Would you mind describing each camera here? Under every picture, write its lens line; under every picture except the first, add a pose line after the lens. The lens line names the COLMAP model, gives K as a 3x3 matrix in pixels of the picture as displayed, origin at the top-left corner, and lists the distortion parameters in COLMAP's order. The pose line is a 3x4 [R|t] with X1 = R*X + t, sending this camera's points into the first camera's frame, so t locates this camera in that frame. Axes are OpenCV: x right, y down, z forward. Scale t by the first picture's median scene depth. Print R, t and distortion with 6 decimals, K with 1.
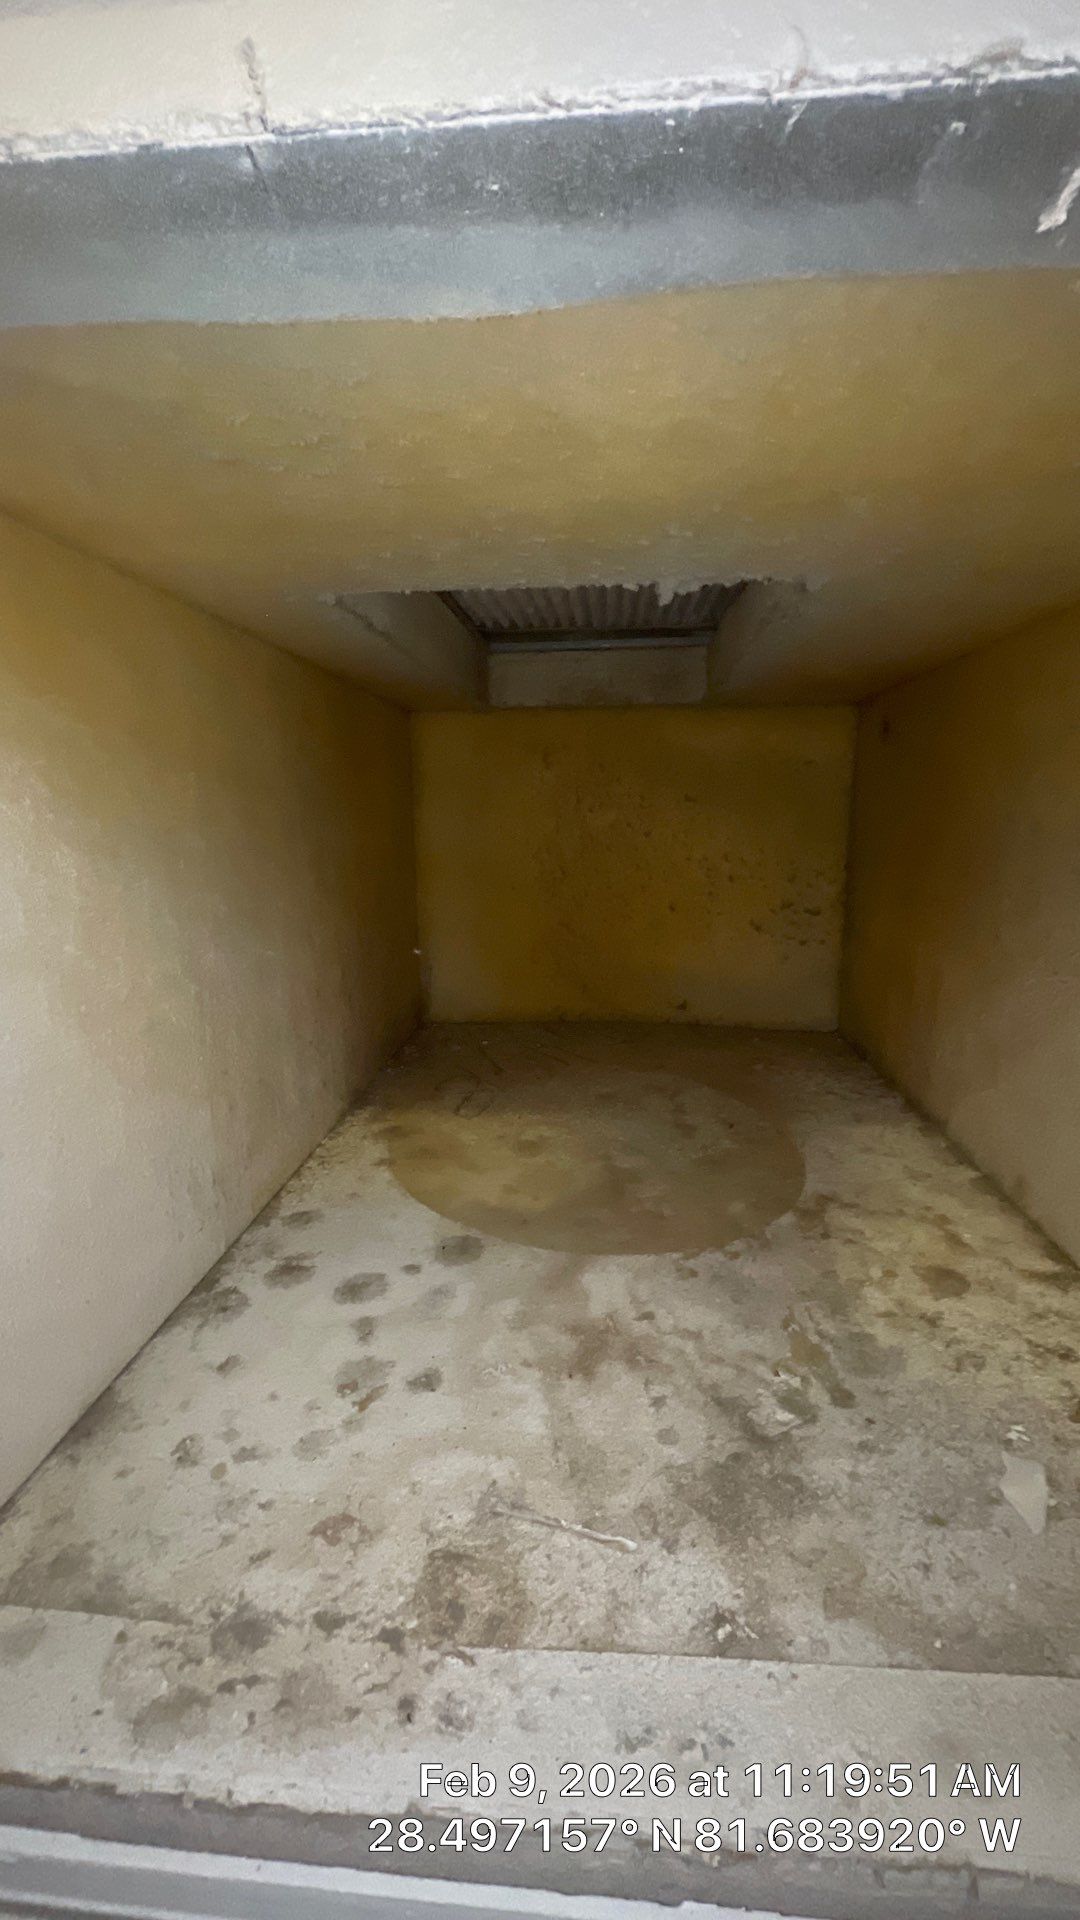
lens RADIAL K [[773.1, 0, 542.9], [0, 773.1, 956.4], [0, 0, 1]] dist [-0.002863, -0.000276]
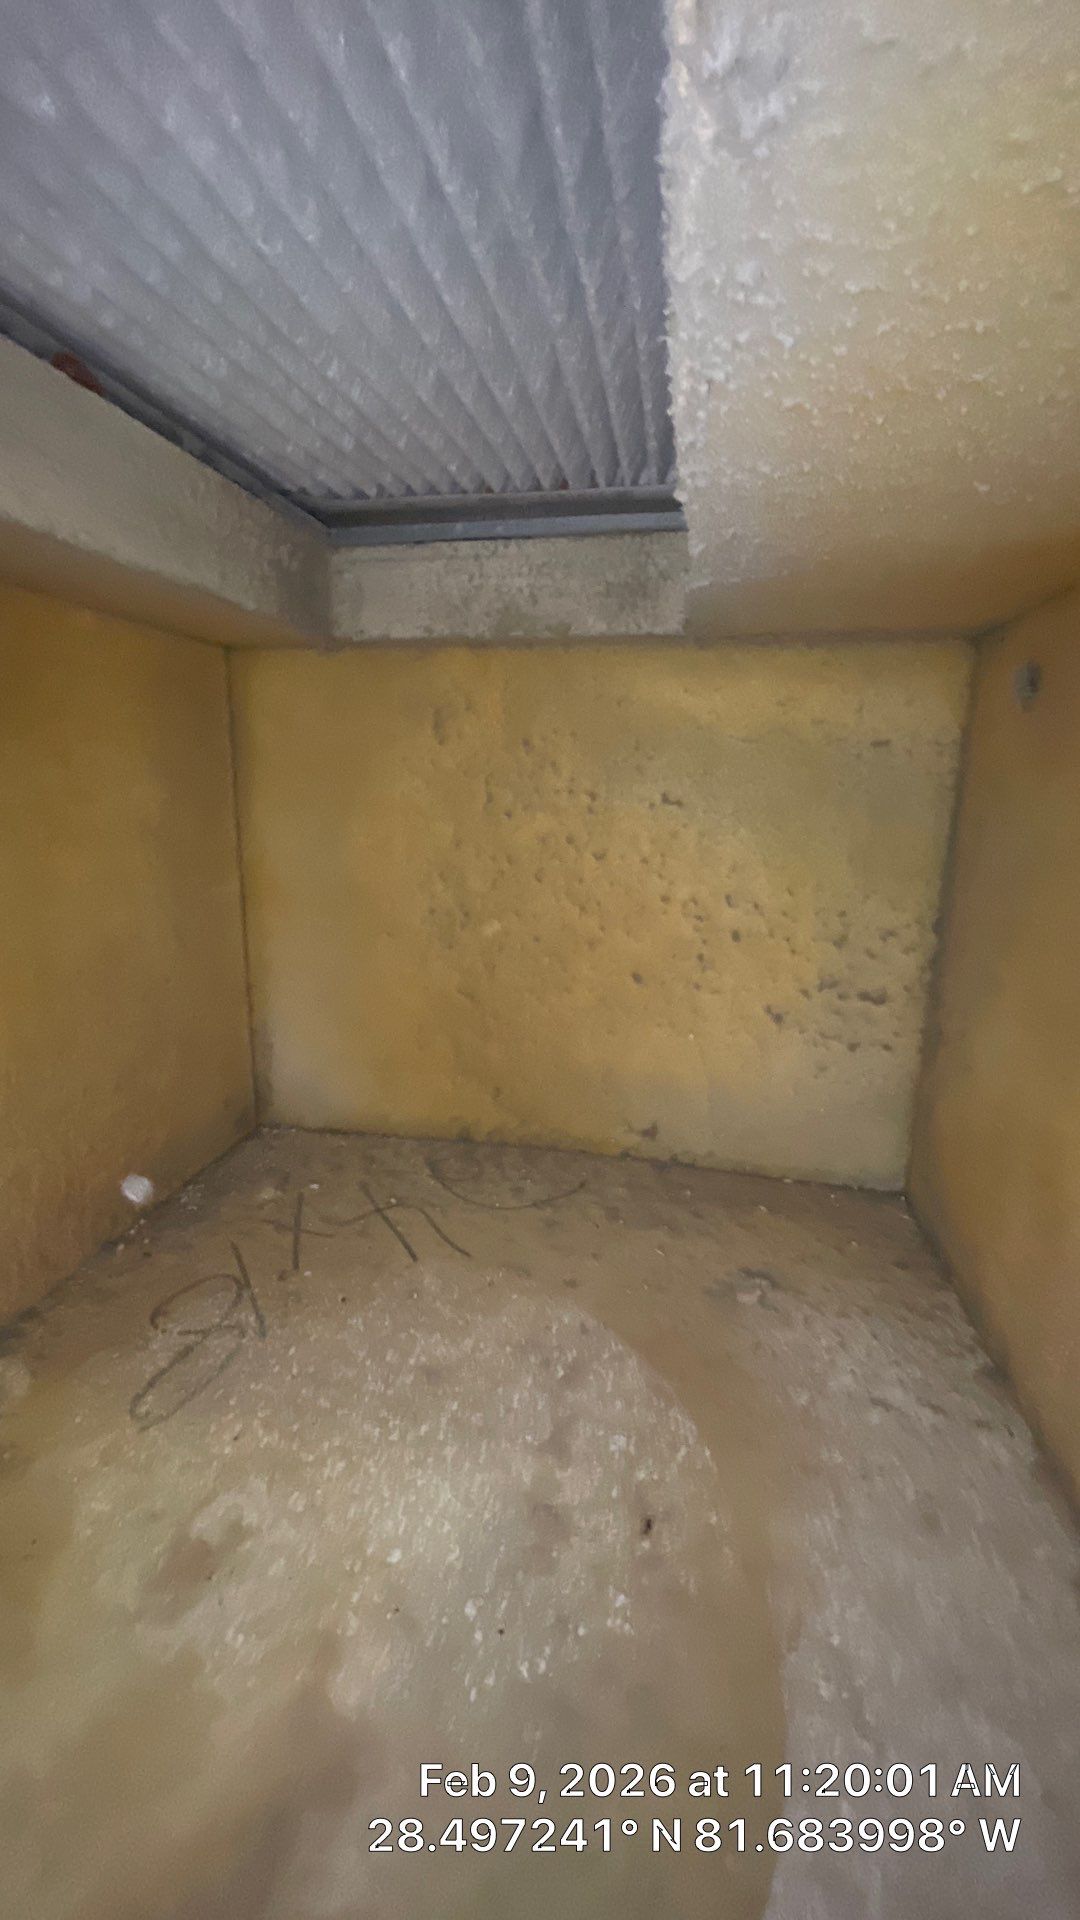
lens RADIAL K [[773.1, 0, 545.6], [0, 773.1, 955.2], [0, 0, 1]] dist [-0.002863, -0.000276]
pose [[0.995093, 0.045665, -0.087782, 0.306736], [-0.042867, 0.998519, 0.033496, -0.203076], [0.089181, -0.029568, 0.995576, 0.794816]]
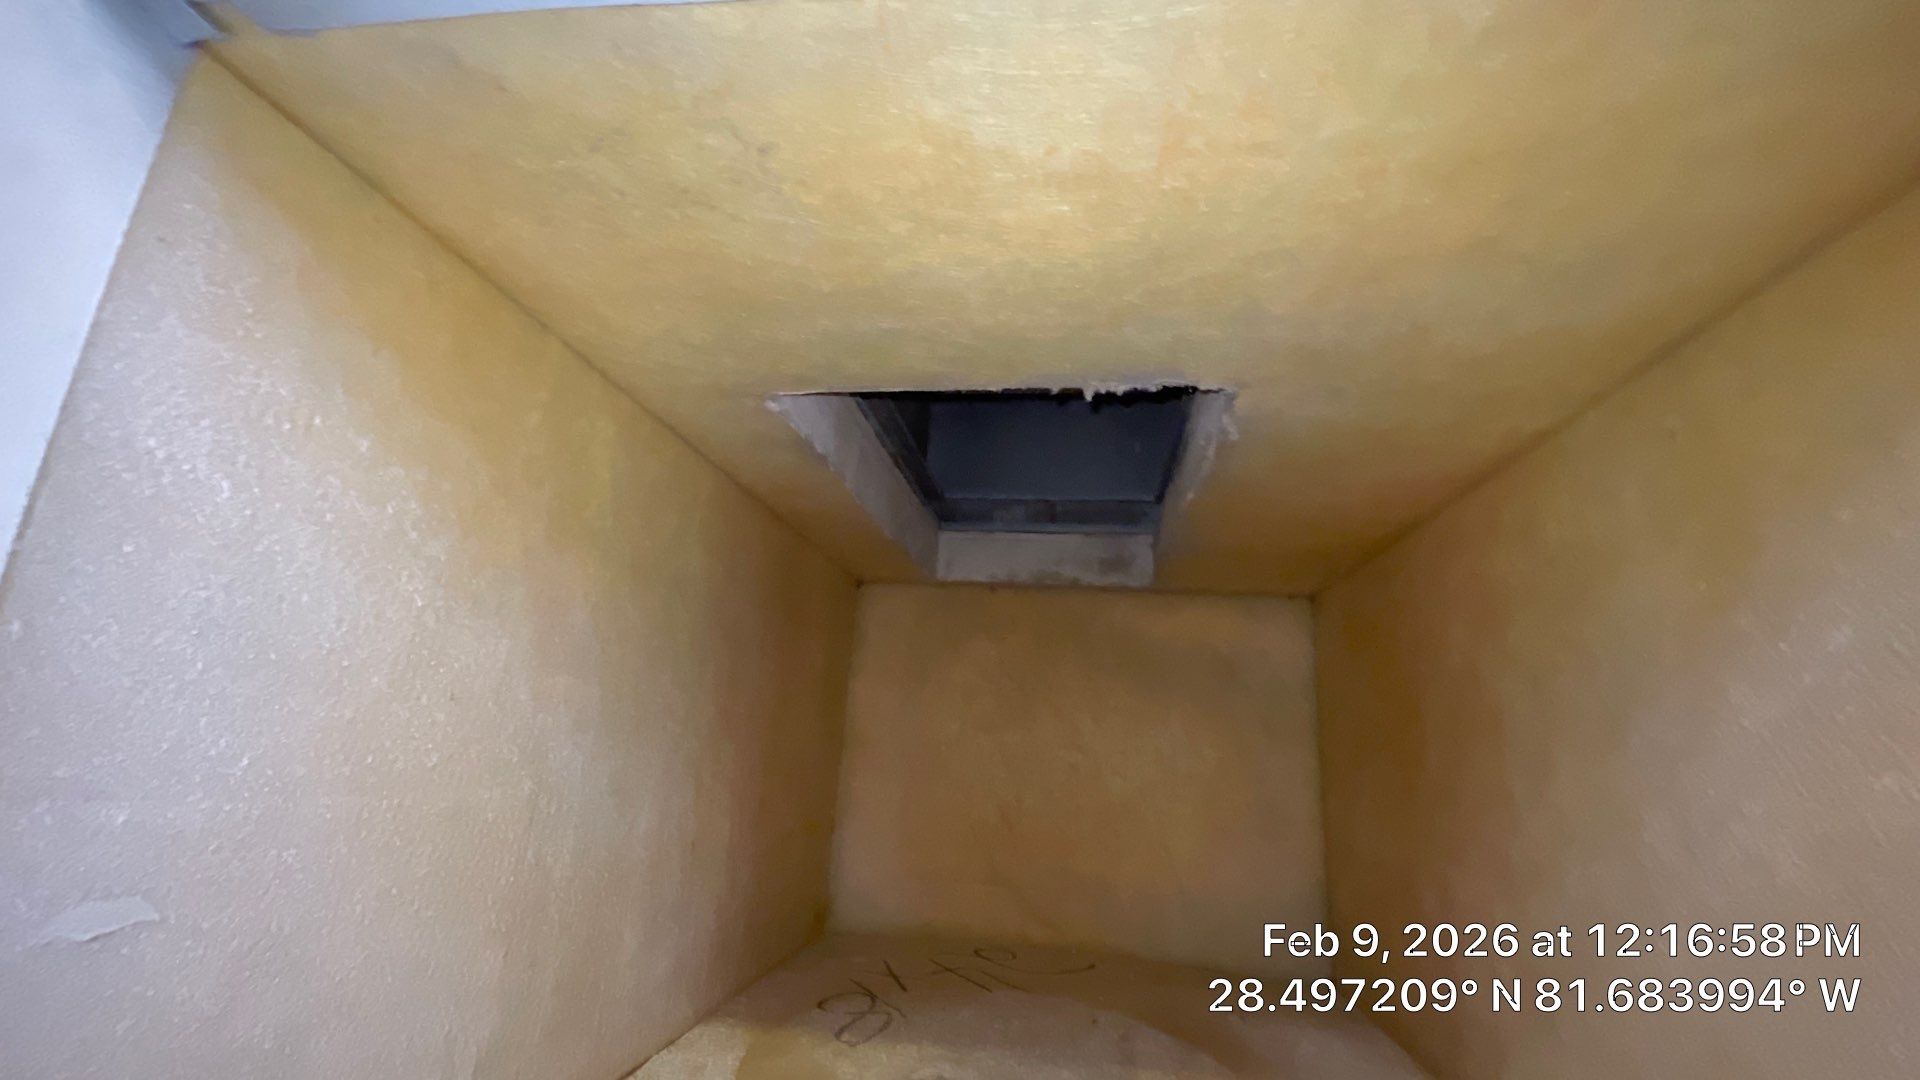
lens RADIAL K [[773.1, 0, 966.3], [0, 773.1, 541.8], [0, 0, 1]] dist [-0.002863, -0.000276]
pose [[0.996500, 0.054221, -0.063628, 0.061242], [-0.076611, 0.896910, -0.435526, 0.131890], [0.033454, 0.438876, 0.897925, 0.143414]]
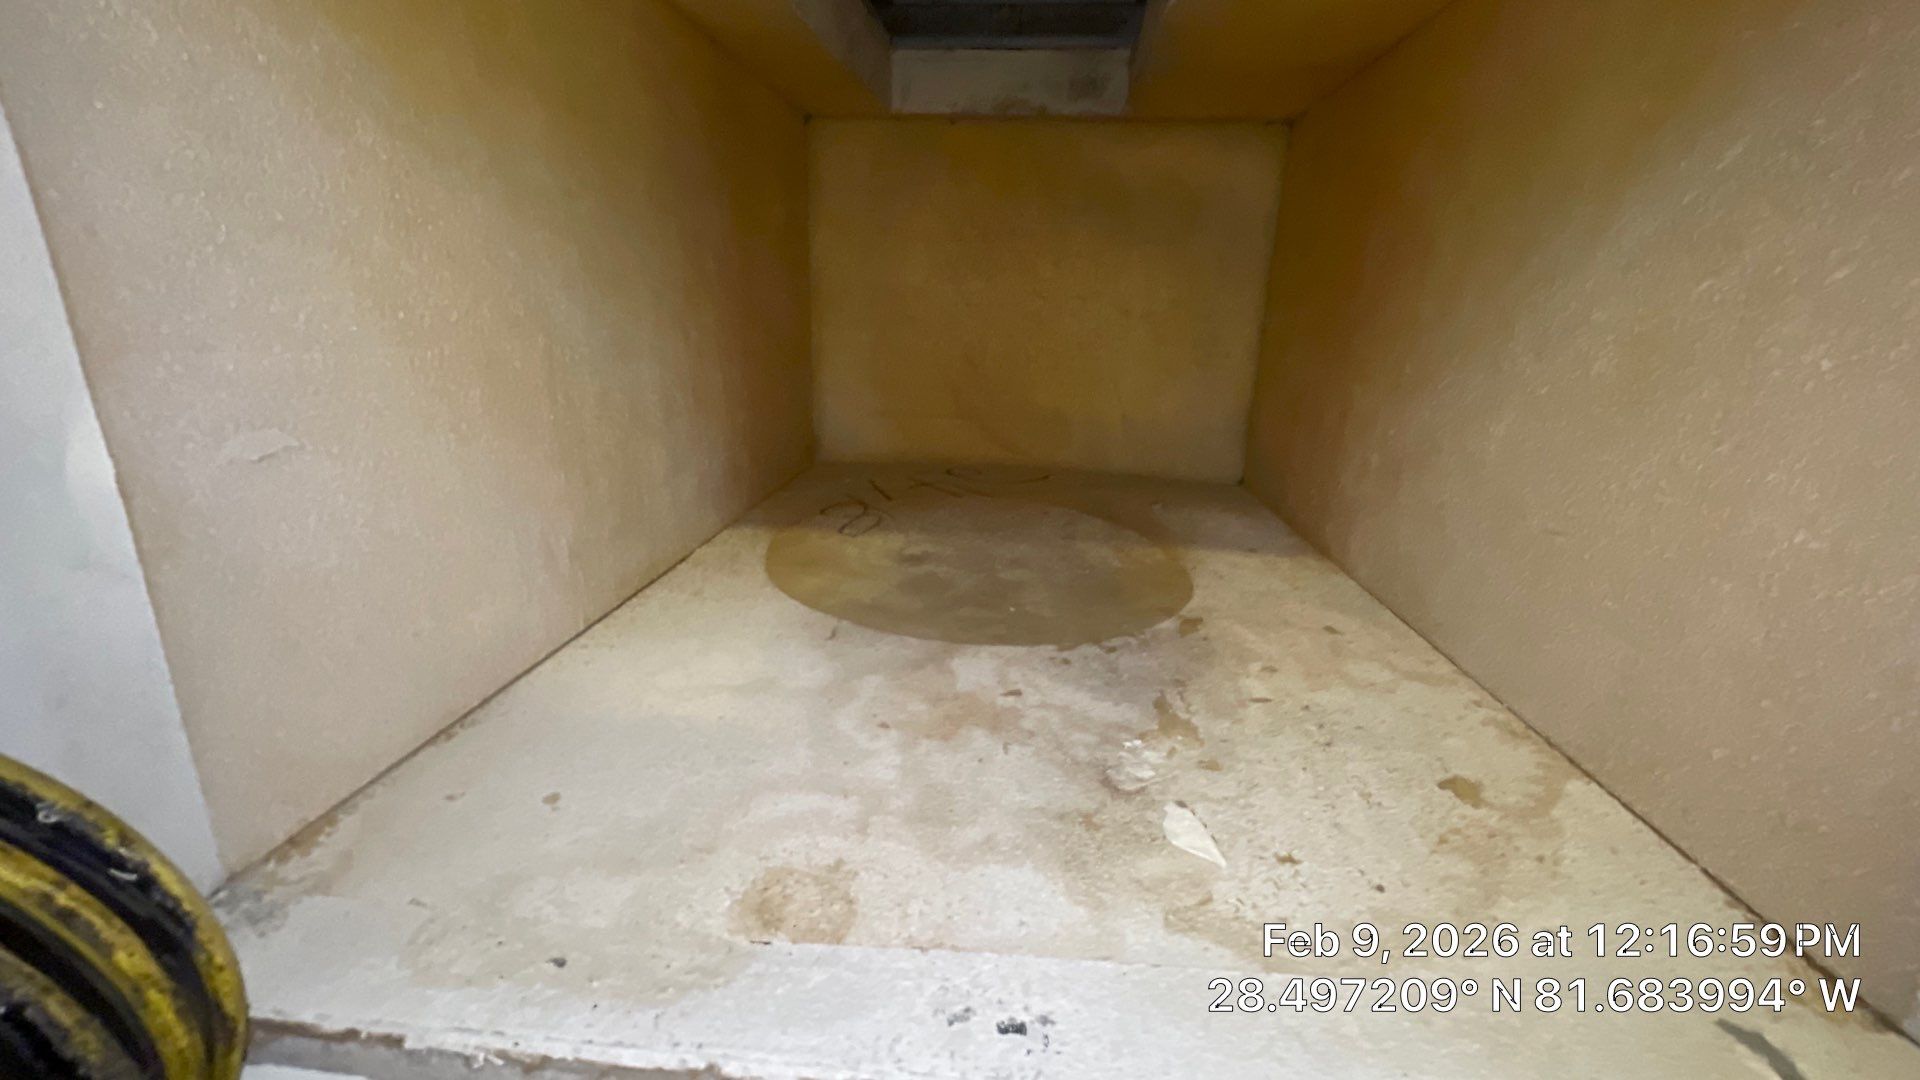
lens RADIAL K [[773.1, 0, 961.2], [0, 773.1, 541.6], [0, 0, 1]] dist [-0.002863, -0.000276]
pose [[0.999322, 0.036194, 0.006761, 0.051792], [-0.036706, 0.993699, 0.105900, 0.165939], [-0.002886, -0.106076, 0.994354, 0.054943]]
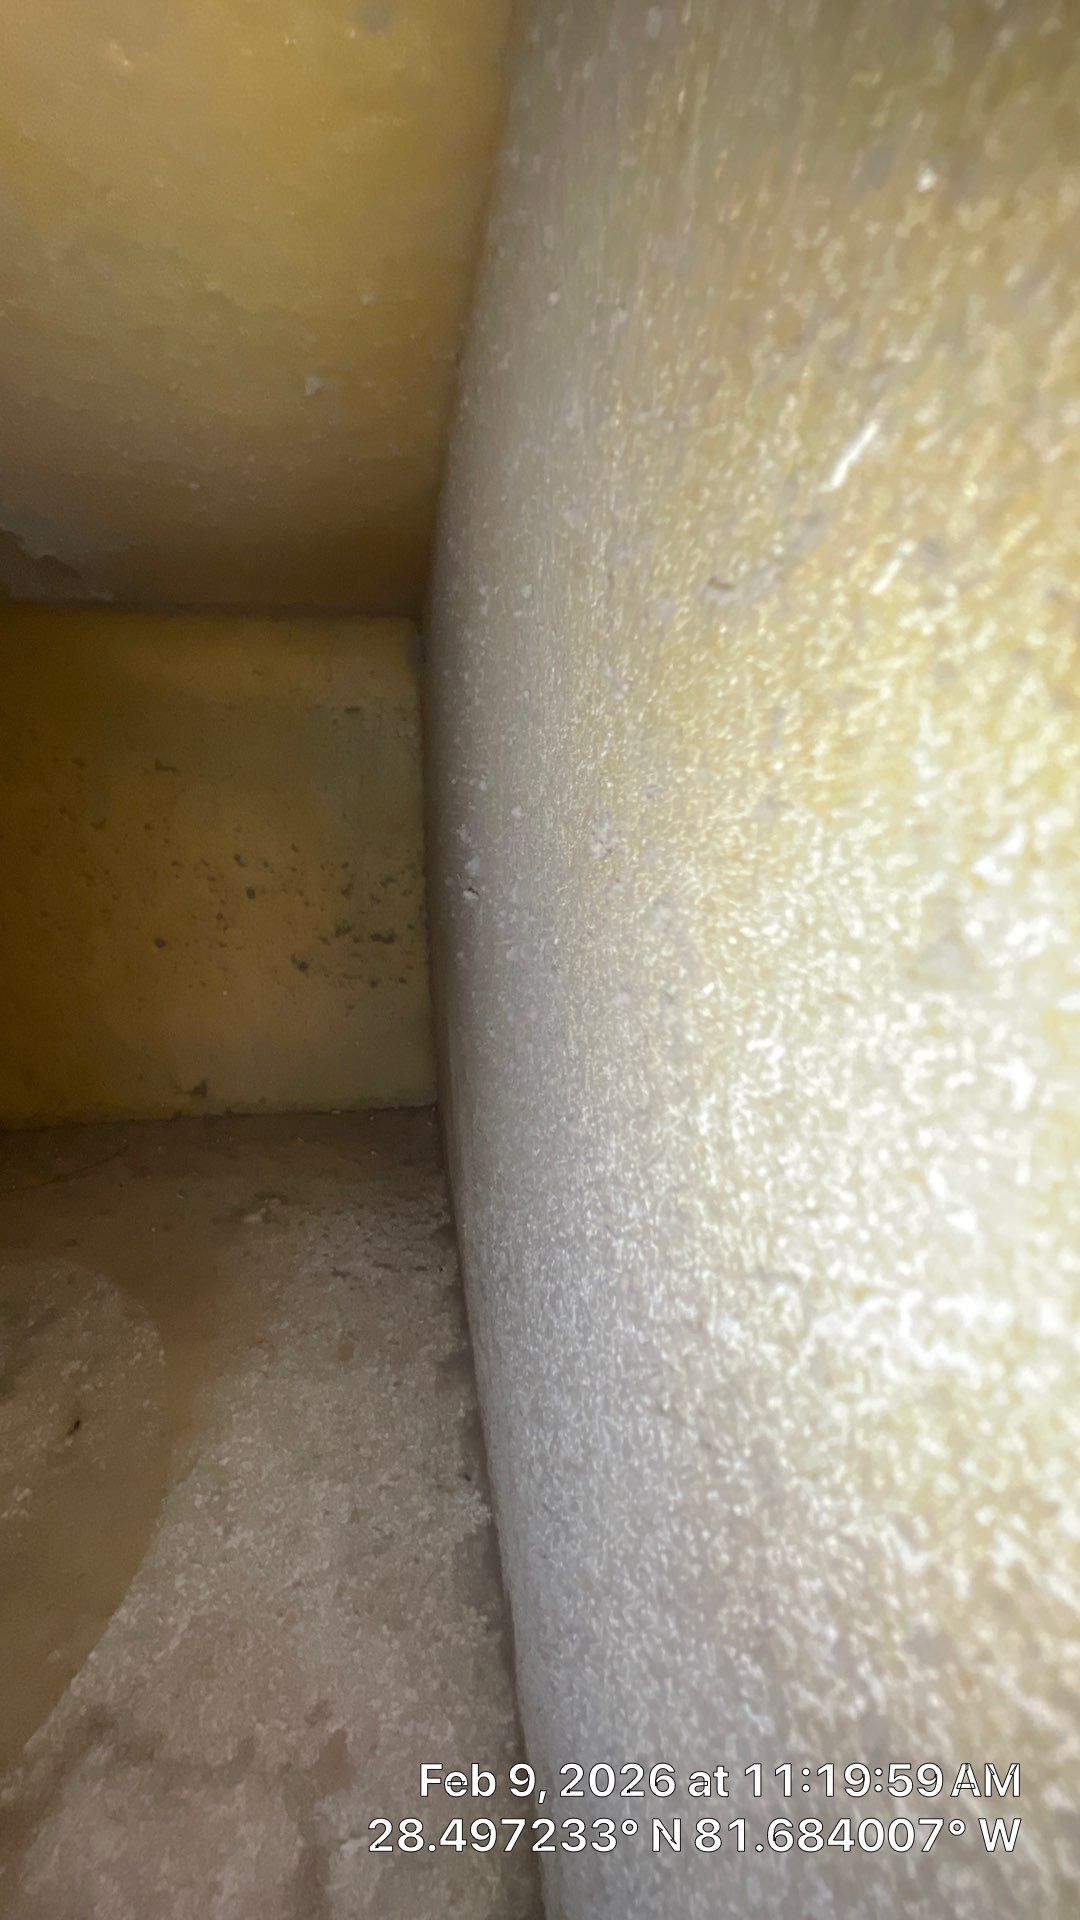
lens RADIAL K [[773.1, 0, 542.9], [0, 773.1, 957.3], [0, 0, 1]] dist [-0.002863, -0.000276]
pose [[0.963549, -0.061782, 0.260302, 0.628595], [0.045877, 0.996715, 0.066744, -0.162381], [-0.263570, -0.052369, 0.963218, 0.652434]]
